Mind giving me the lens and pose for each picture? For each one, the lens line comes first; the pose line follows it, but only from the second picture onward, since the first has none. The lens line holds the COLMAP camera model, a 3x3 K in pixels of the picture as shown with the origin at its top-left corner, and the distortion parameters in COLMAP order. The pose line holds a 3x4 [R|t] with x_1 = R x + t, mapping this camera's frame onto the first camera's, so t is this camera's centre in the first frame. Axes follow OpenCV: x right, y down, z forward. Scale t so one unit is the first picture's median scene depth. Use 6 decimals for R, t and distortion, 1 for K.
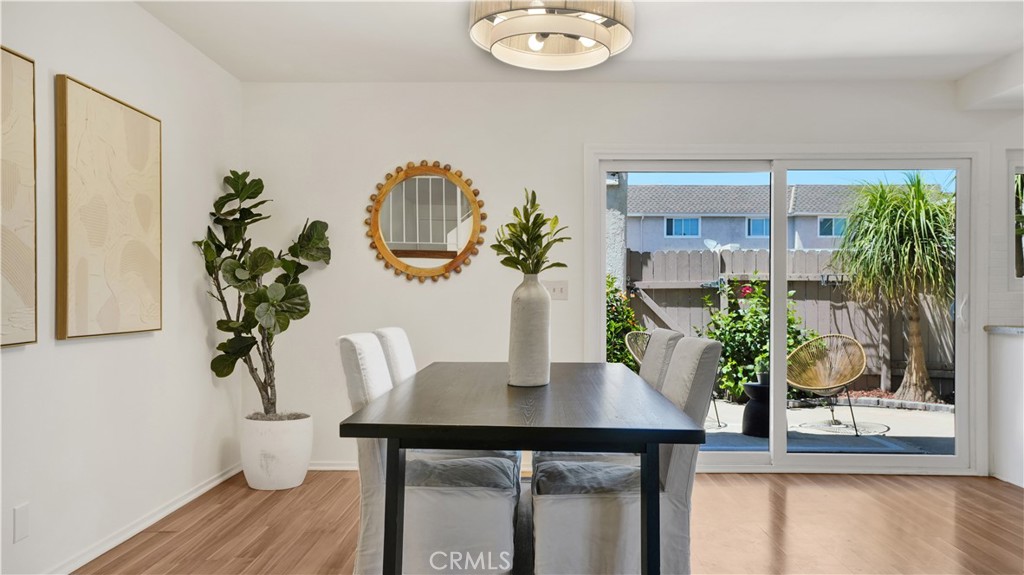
lens RADIAL K [[768.2, 0, 512.0], [0, 768.2, 287.5], [0, 0, 1]] dist [0.004885, 0.001766]
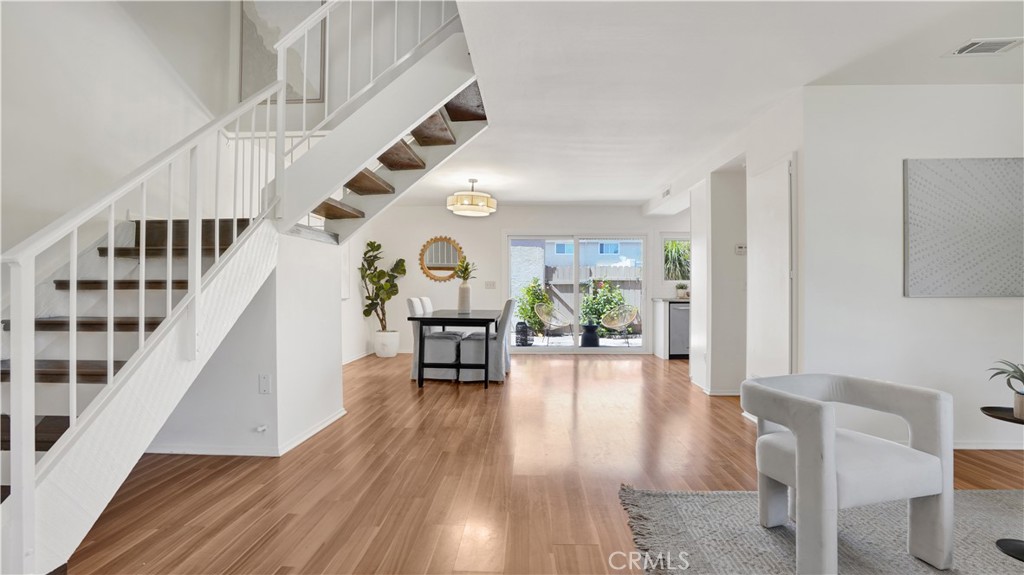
lens RADIAL K [[484.5, 0, 512.0], [0, 484.5, 287.5], [0, 0, 1]] dist [-0.066586, 0.029646]
pose [[0.999845, -0.001429, -0.017570, 0.165005], [0.001579, 0.999963, 0.008483, -0.002050], [0.017557, -0.008509, 0.999810, -0.684359]]
